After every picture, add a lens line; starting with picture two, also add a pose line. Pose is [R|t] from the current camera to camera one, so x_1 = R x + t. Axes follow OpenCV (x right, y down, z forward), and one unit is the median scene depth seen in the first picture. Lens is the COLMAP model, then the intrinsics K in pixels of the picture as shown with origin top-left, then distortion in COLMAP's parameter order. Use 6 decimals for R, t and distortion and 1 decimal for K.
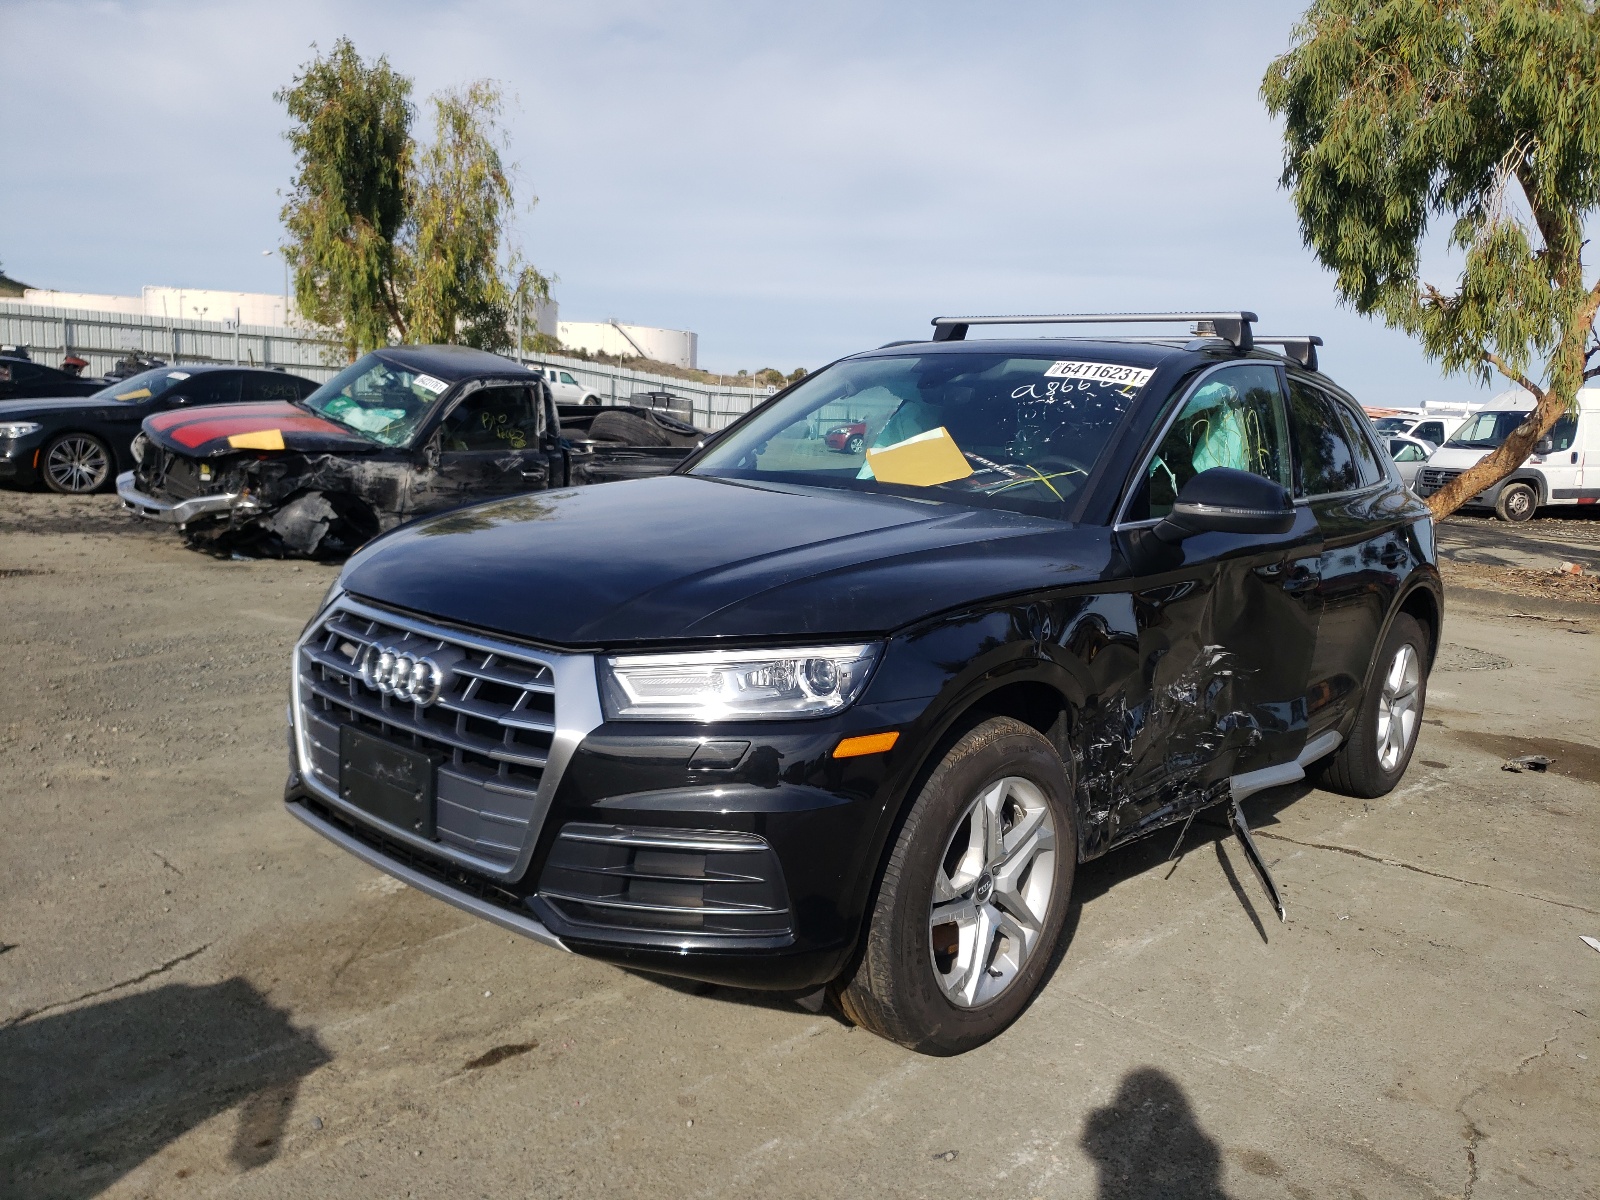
lens RADIAL K [[1228.9, 0, 800.0], [0, 1228.9, 600.0], [0, 0, 1]] dist [0.034394, -0.003309]
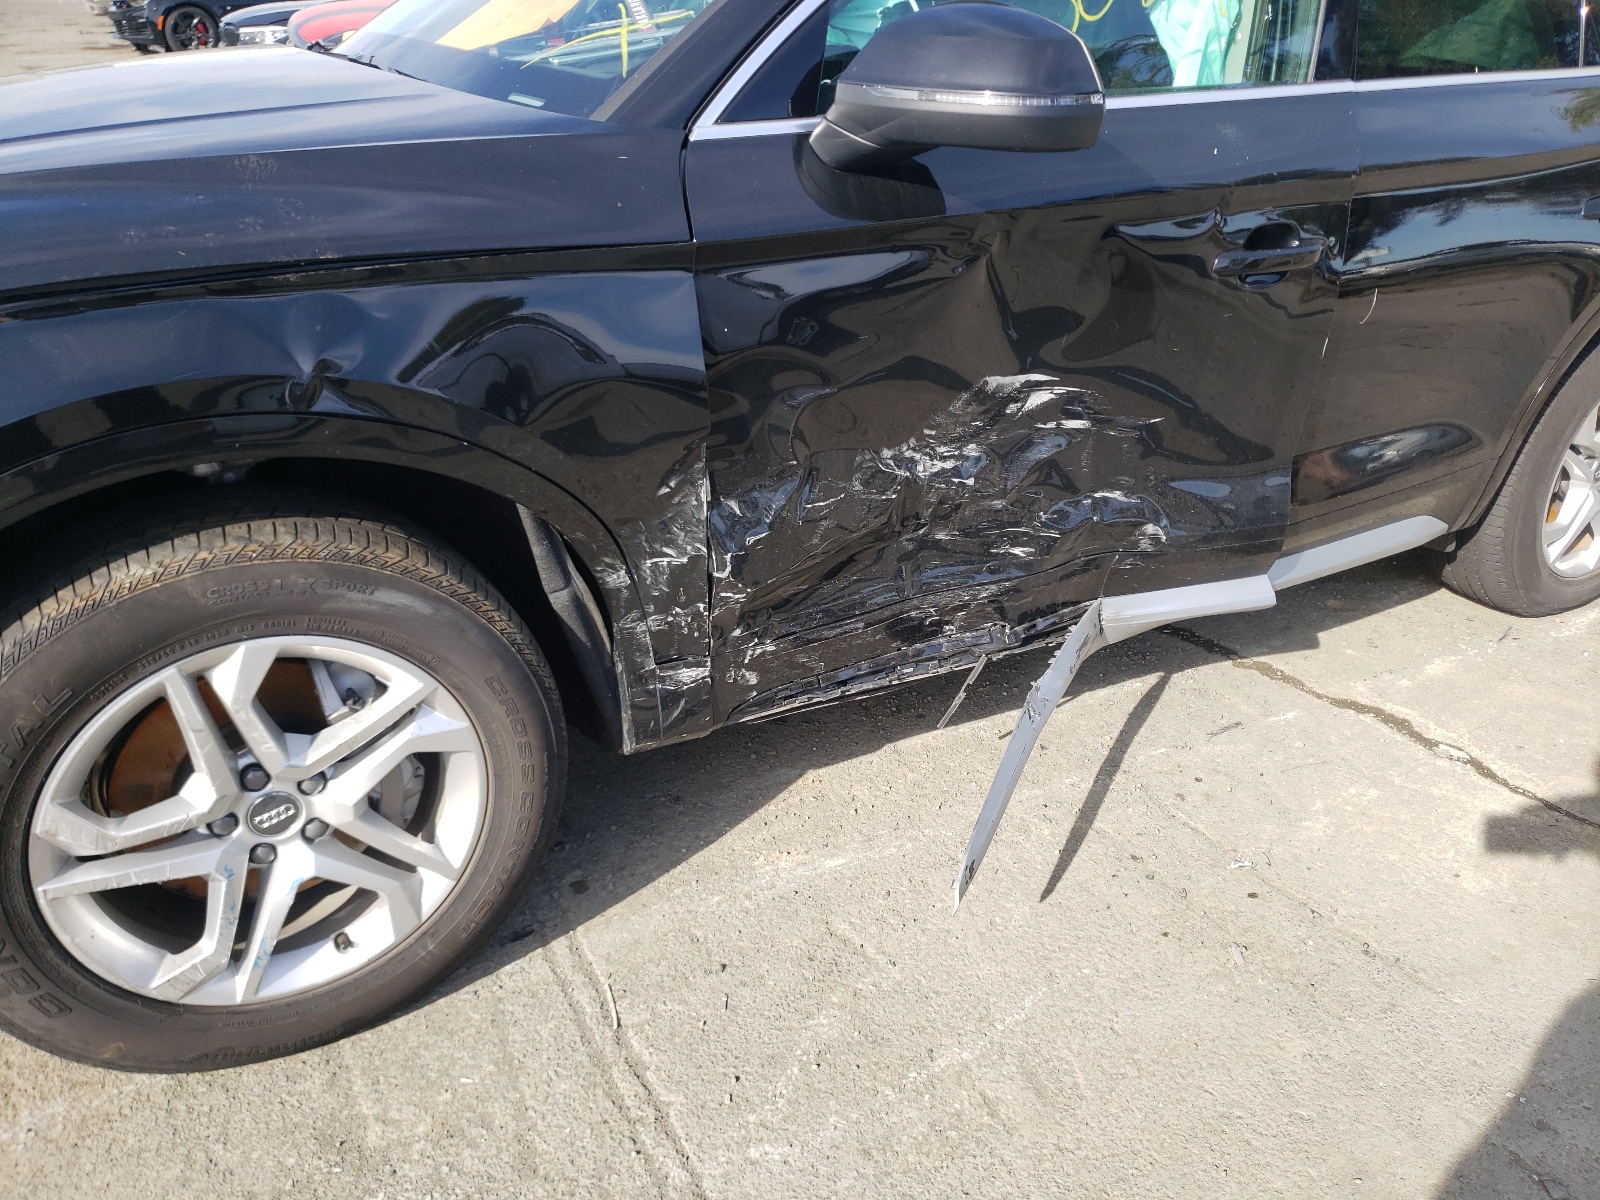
lens RADIAL K [[1228.9, 0, 800.0], [0, 1228.9, 600.0], [0, 0, 1]] dist [0.034394, -0.003309]
pose [[0.946100, 0.127869, -0.297564, 0.427030], [-0.031236, 0.950505, 0.309135, -0.032586], [0.322365, -0.283178, 0.903267, 0.480916]]
